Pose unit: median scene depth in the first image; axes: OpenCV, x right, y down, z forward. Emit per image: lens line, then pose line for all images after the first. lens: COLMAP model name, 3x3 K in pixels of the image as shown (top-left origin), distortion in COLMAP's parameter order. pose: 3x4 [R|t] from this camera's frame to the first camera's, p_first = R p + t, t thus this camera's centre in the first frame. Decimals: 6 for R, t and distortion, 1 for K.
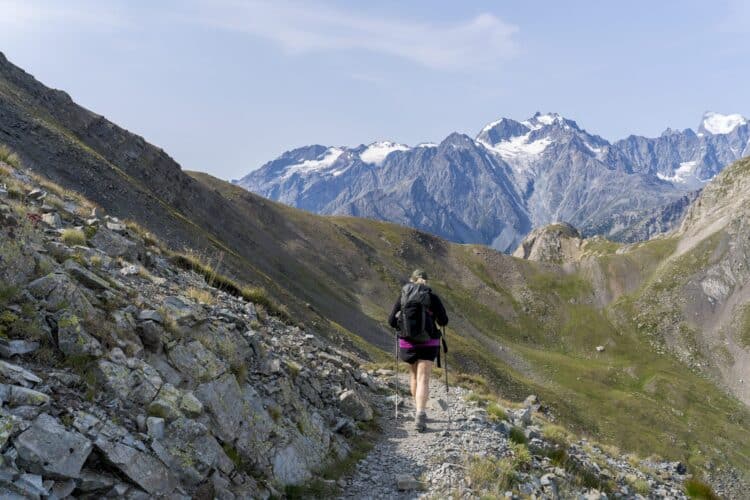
lens RADIAL K [[752.1, 0, 372.4], [0, 752.1, 247.3], [0, 0, 1]] dist [0.023931, 0.000000]
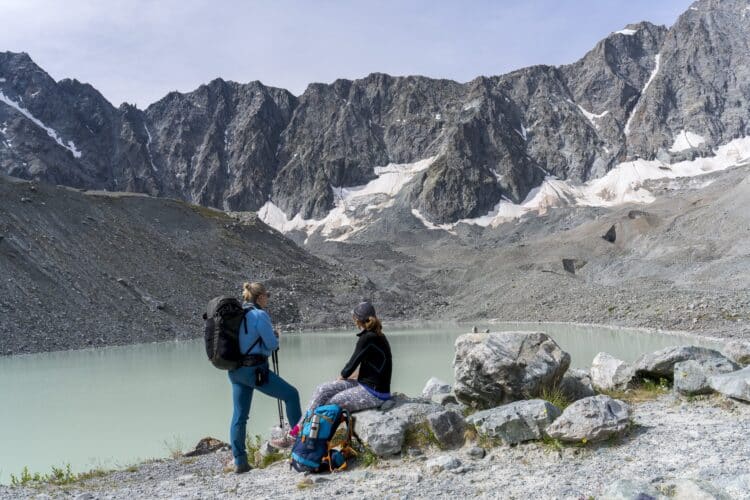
lens RADIAL K [[660.7, 0, 368.3], [0, 660.7, 251.6], [0, 0, 1]] dist [-0.003445, 0.009138]
pose [[0.999437, -0.016866, 0.028986, 0.405040], [0.021402, 0.986217, -0.164070, -0.051770], [-0.025820, 0.164598, 0.986023, 0.811672]]
